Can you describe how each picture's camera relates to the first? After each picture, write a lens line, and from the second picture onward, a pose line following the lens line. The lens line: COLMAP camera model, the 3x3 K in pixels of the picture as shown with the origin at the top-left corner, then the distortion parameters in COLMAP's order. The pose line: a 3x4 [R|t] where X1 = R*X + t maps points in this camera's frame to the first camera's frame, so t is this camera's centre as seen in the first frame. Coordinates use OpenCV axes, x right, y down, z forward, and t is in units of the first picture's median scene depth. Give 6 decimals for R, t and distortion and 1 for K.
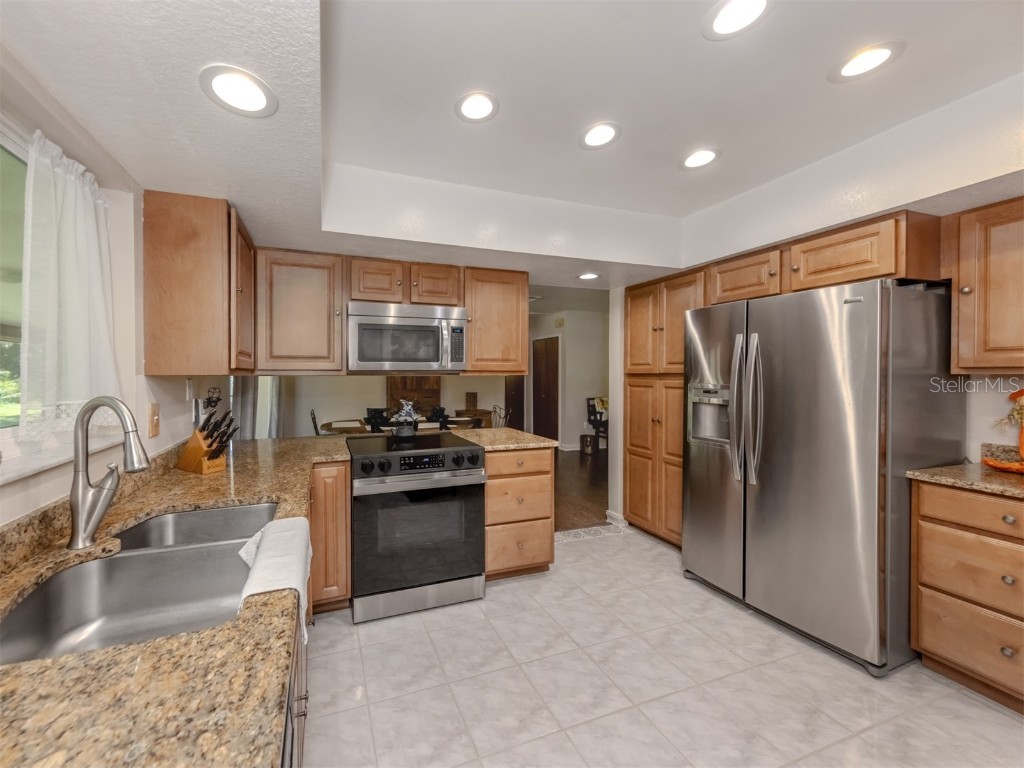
lens RADIAL K [[338.1, 0, 511.8], [0, 338.1, 385.4], [0, 0, 1]] dist [-0.000781, 0.000003]
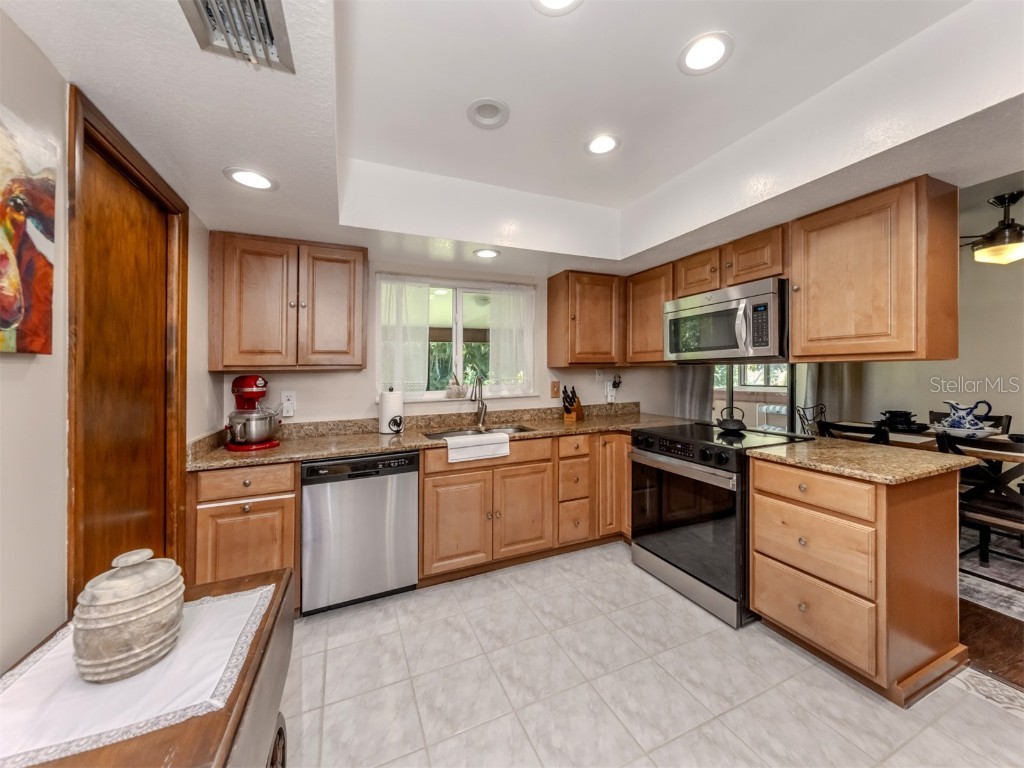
lens RADIAL K [[387.7, 0, 521.7], [0, 387.7, 368.3], [0, 0, 1]] dist [0.000428, -0.000067]
pose [[0.121598, -0.007864, -0.992548, 0.861424], [-0.004535, 0.999954, -0.008478, -0.006909], [0.992569, 0.005532, 0.121556, 0.374849]]
